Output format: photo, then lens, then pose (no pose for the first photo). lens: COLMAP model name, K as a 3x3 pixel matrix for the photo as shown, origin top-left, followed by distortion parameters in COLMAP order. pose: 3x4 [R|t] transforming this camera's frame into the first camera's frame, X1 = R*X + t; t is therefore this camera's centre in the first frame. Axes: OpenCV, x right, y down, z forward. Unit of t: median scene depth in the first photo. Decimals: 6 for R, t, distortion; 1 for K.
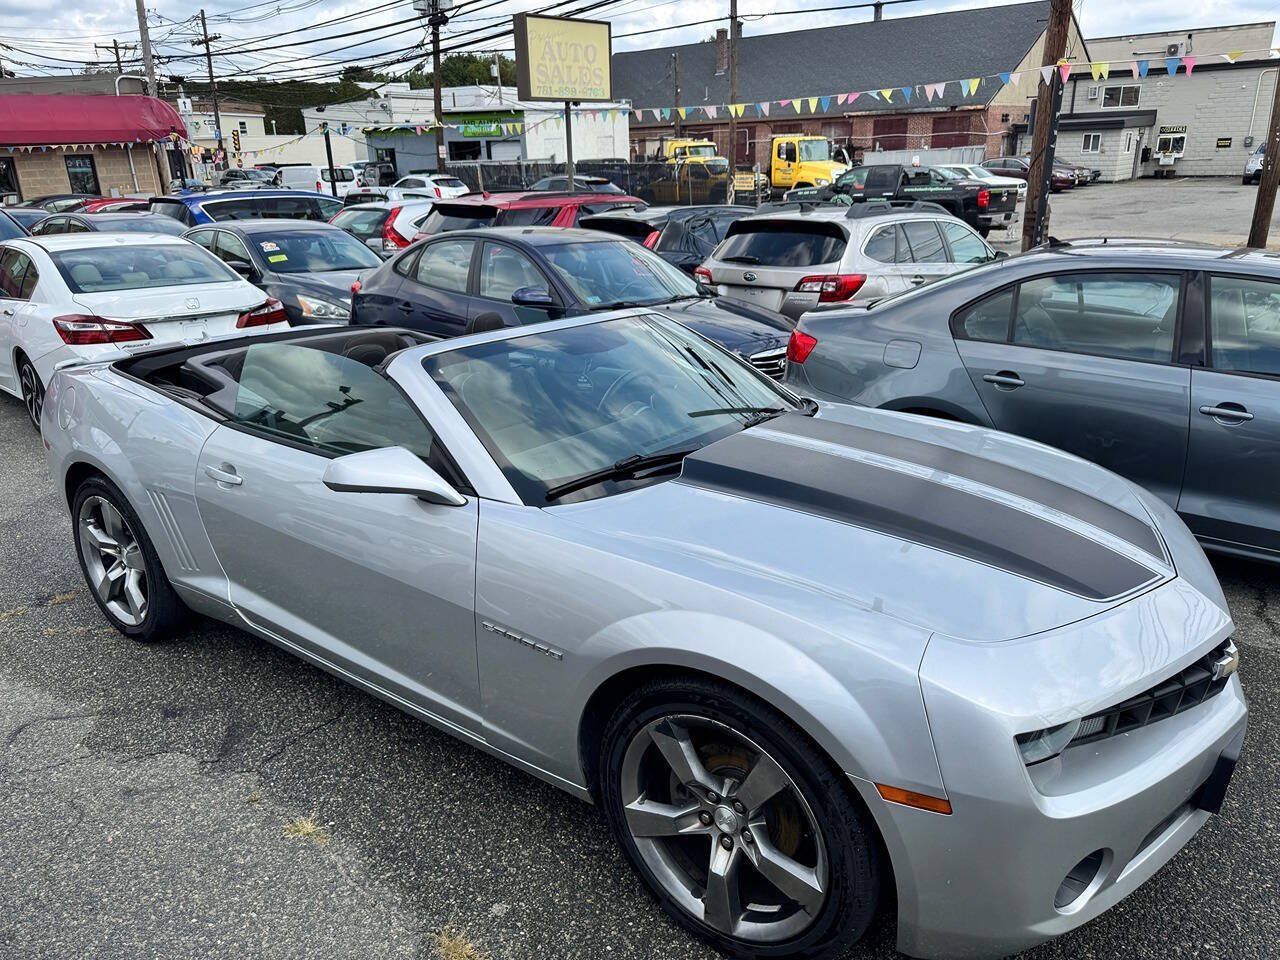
lens RADIAL K [[924.6, 0, 623.4], [0, 924.6, 478.4], [0, 0, 1]] dist [0.026982, -0.036295]
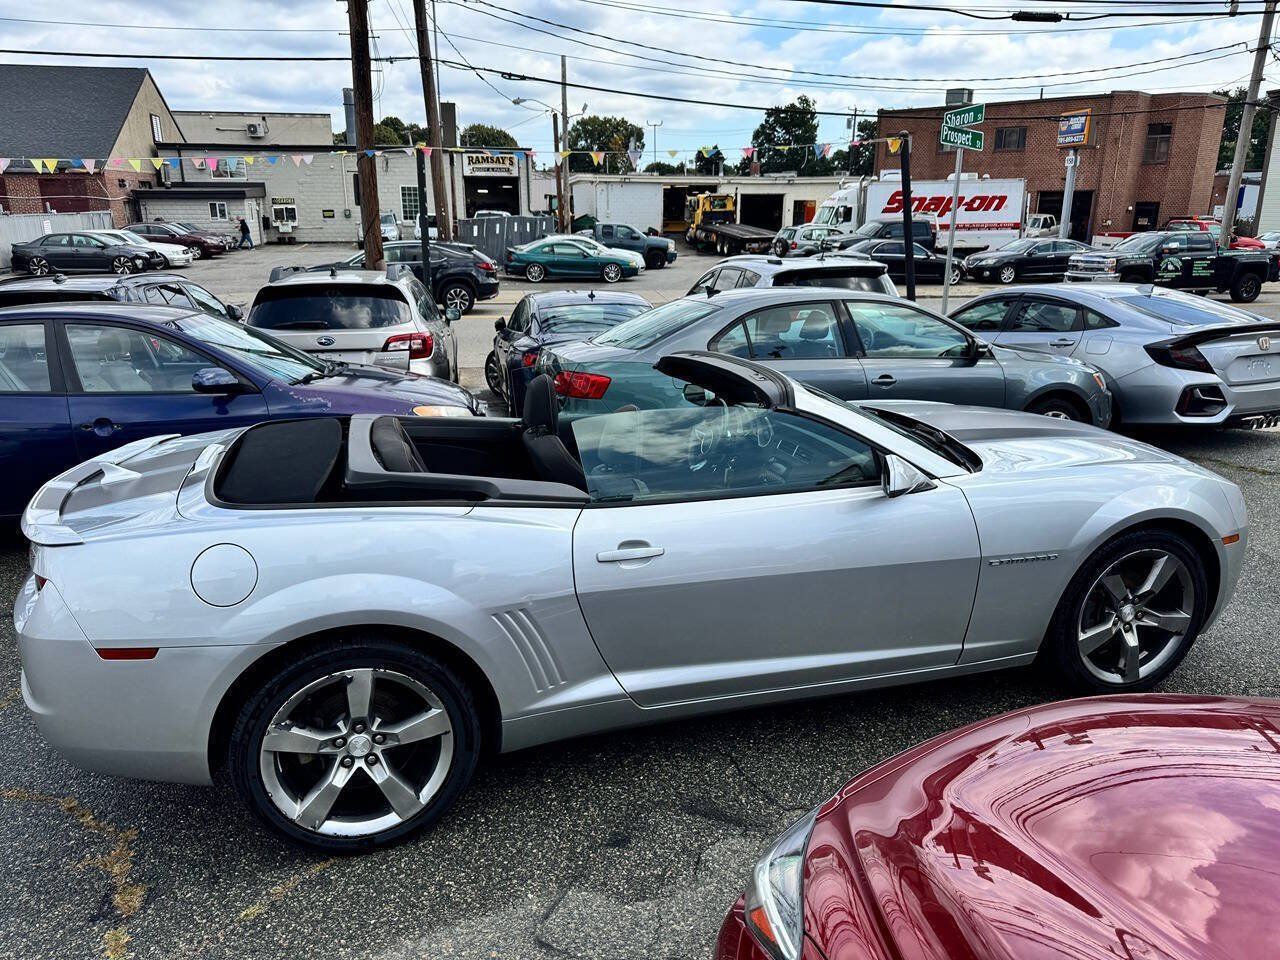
lens RADIAL K [[909.3, 0, 664.4], [0, 909.3, 485.4], [0, 0, 1]] dist [0.060918, -0.095806]
pose [[0.581171, -0.207297, 0.786936, -0.215999], [0.250836, 0.965560, 0.069102, -0.024351], [-0.774159, 0.157232, 0.613153, 0.077388]]
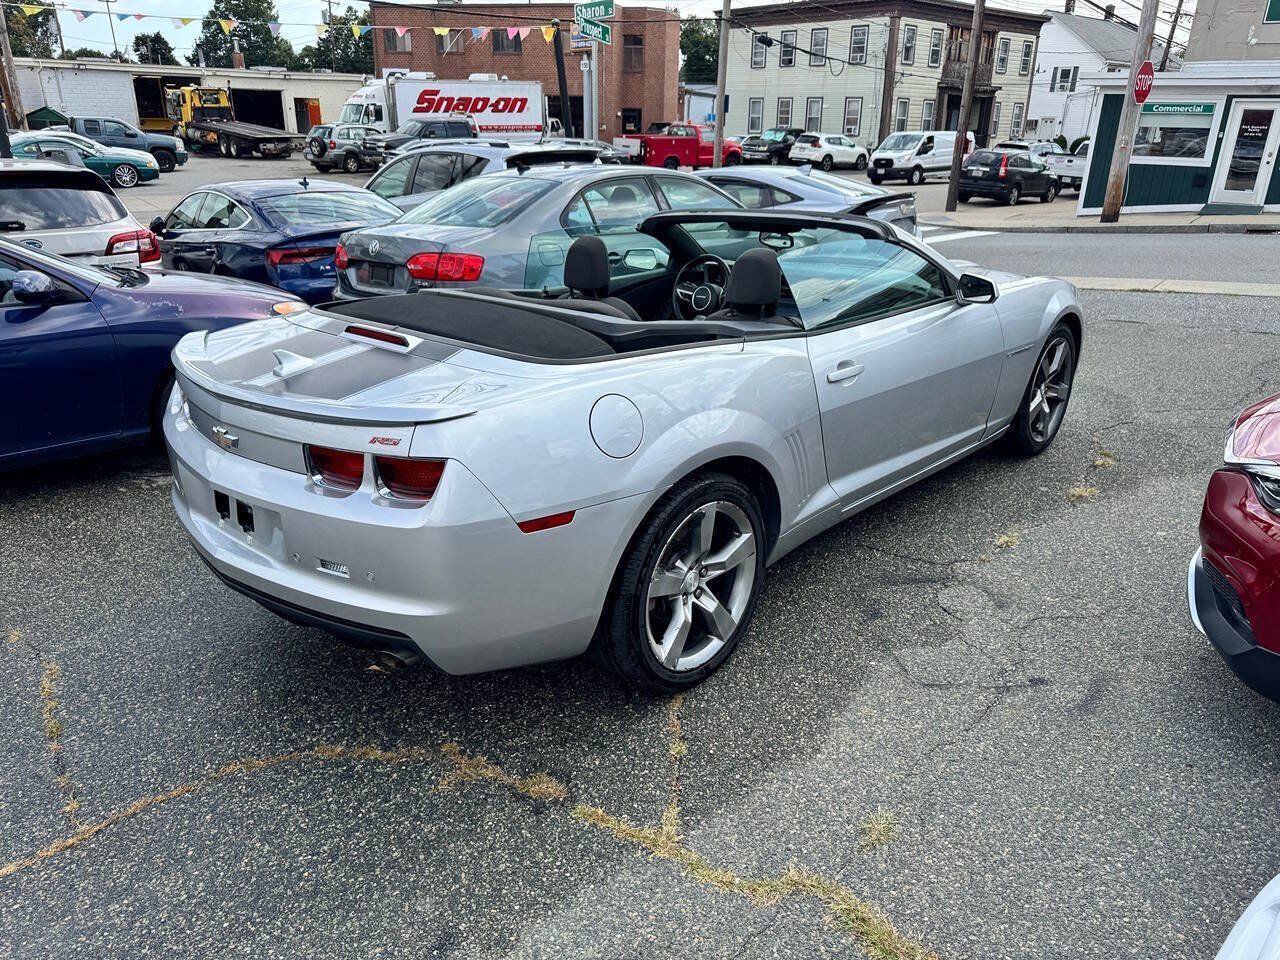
lens RADIAL K [[896.0, 0, 667.8], [0, 896.0, 481.7], [0, 0, 1]] dist [0.014037, -0.011995]
pose [[0.089847, -0.345751, 0.934015, -0.279101], [0.308802, 0.901262, 0.303921, -0.051019], [-0.946873, 0.261119, 0.187745, 0.199979]]
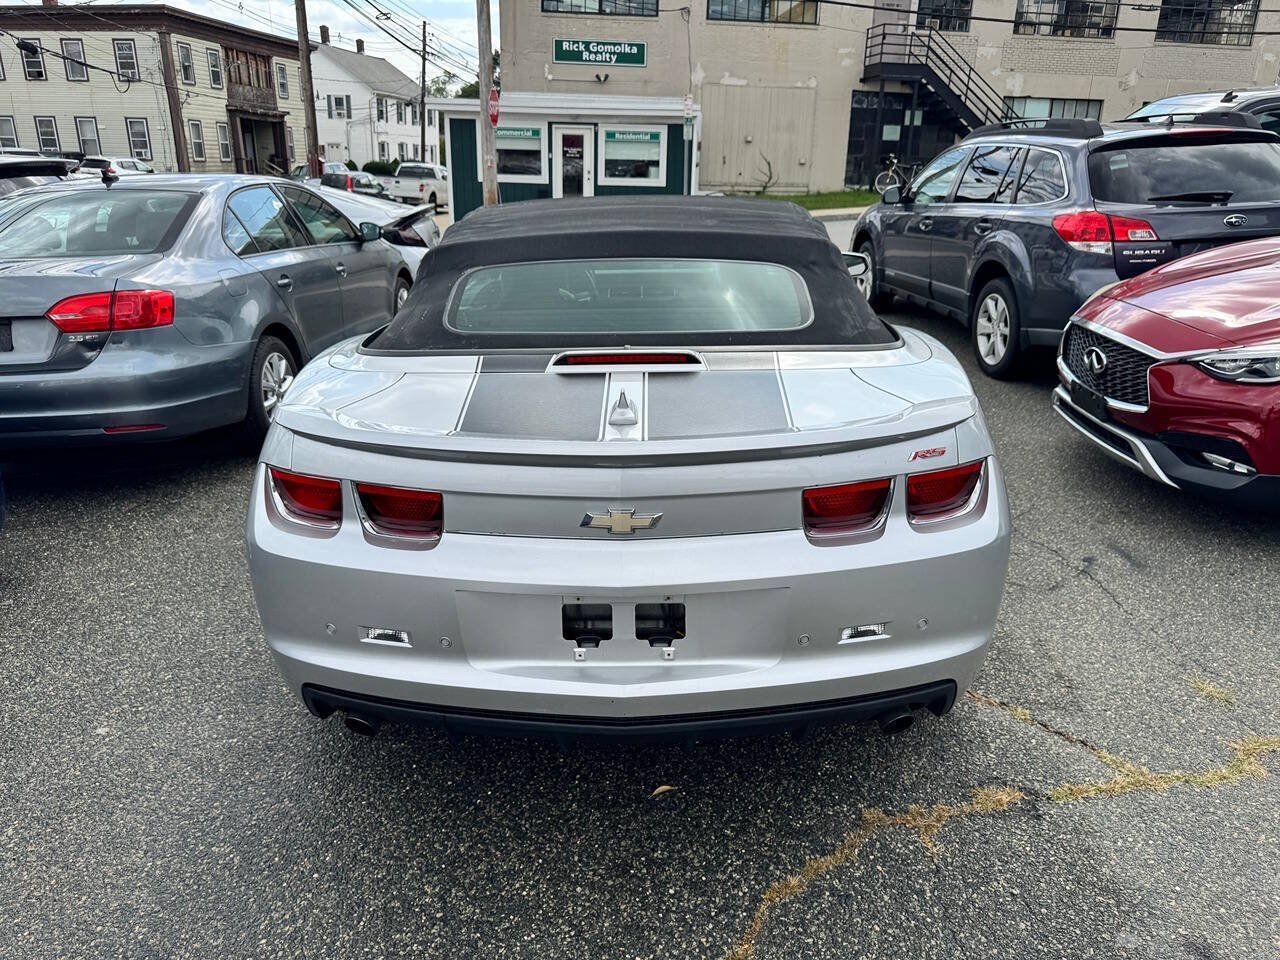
lens RADIAL K [[901.5, 0, 640.0], [0, 901.5, 480.0], [0, 0, 1]] dist [0.004136, -0.001536]
pose [[-0.574335, -0.258824, 0.776627, -0.228057], [0.266035, 0.838196, 0.476082, -0.084940], [-0.774187, 0.480040, -0.412549, 0.324877]]
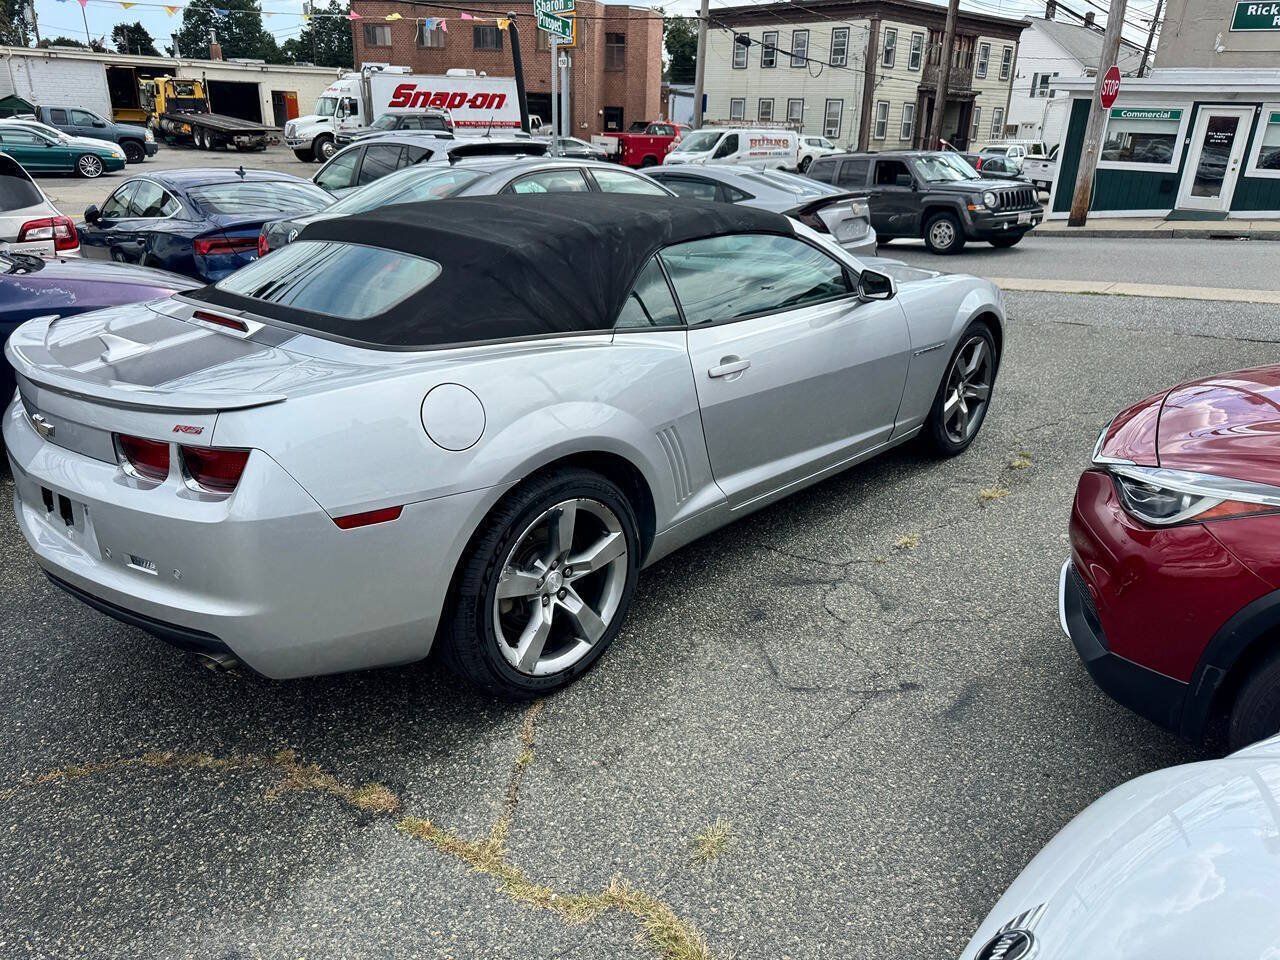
lens RADIAL K [[896.0, 0, 667.8], [0, 896.0, 481.7], [0, 0, 1]] dist [0.014037, -0.011995]
pose [[0.075052, -0.345195, 0.935525, -0.271746], [0.295438, 0.903748, 0.309768, -0.041924], [-0.952409, 0.253141, 0.169812, 0.180053]]
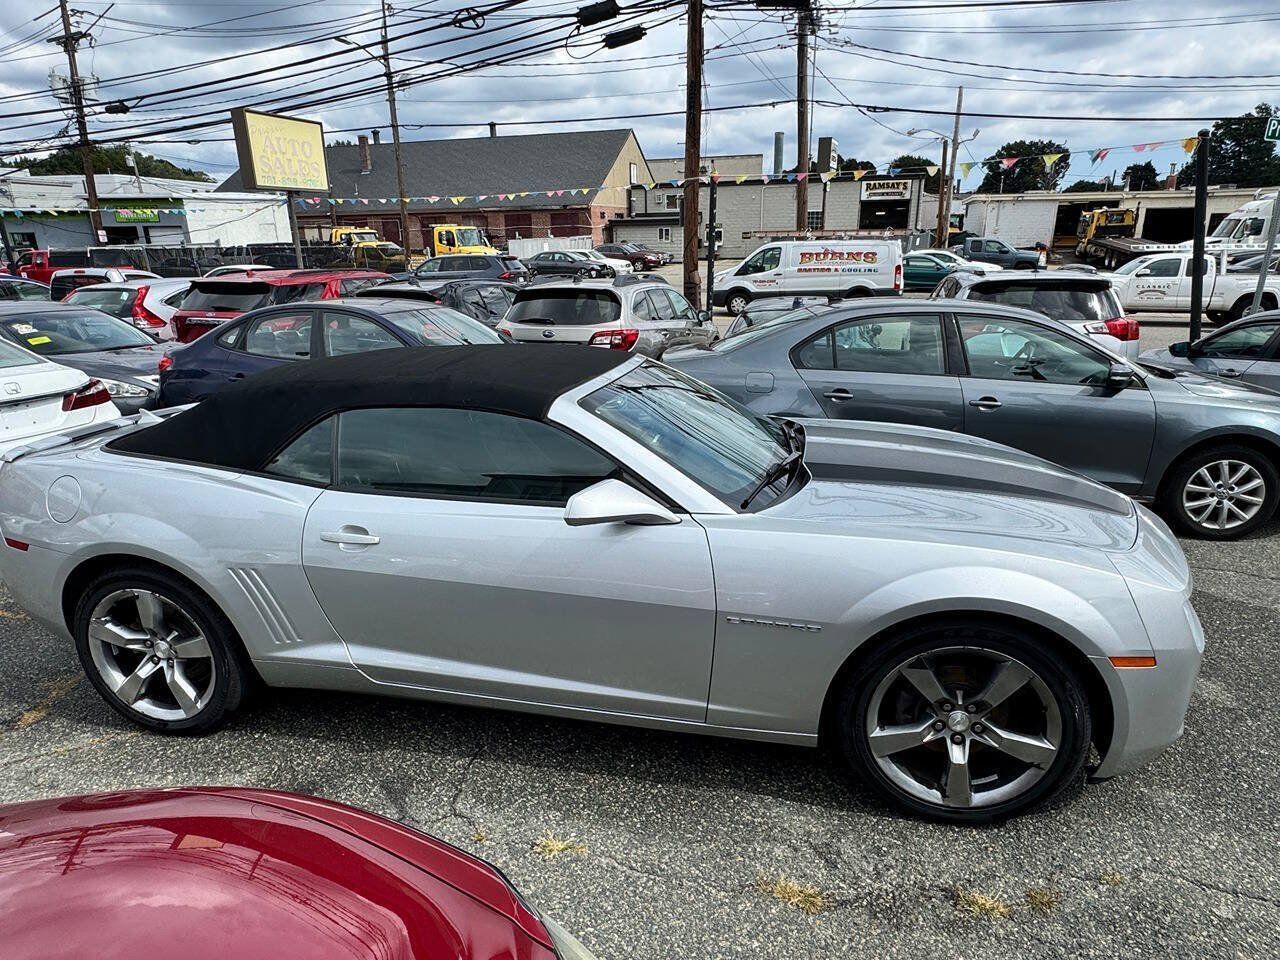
lens RADIAL K [[760.6, 0, 640.0], [0, 760.6, 480.0], [0, 0, 1]] dist [-0.006511, -0.001000]
pose [[0.903947, -0.120506, 0.410314, -0.092051], [0.133678, 0.991019, -0.003446, -0.004069], [-0.406214, 0.057965, 0.911938, 0.023156]]
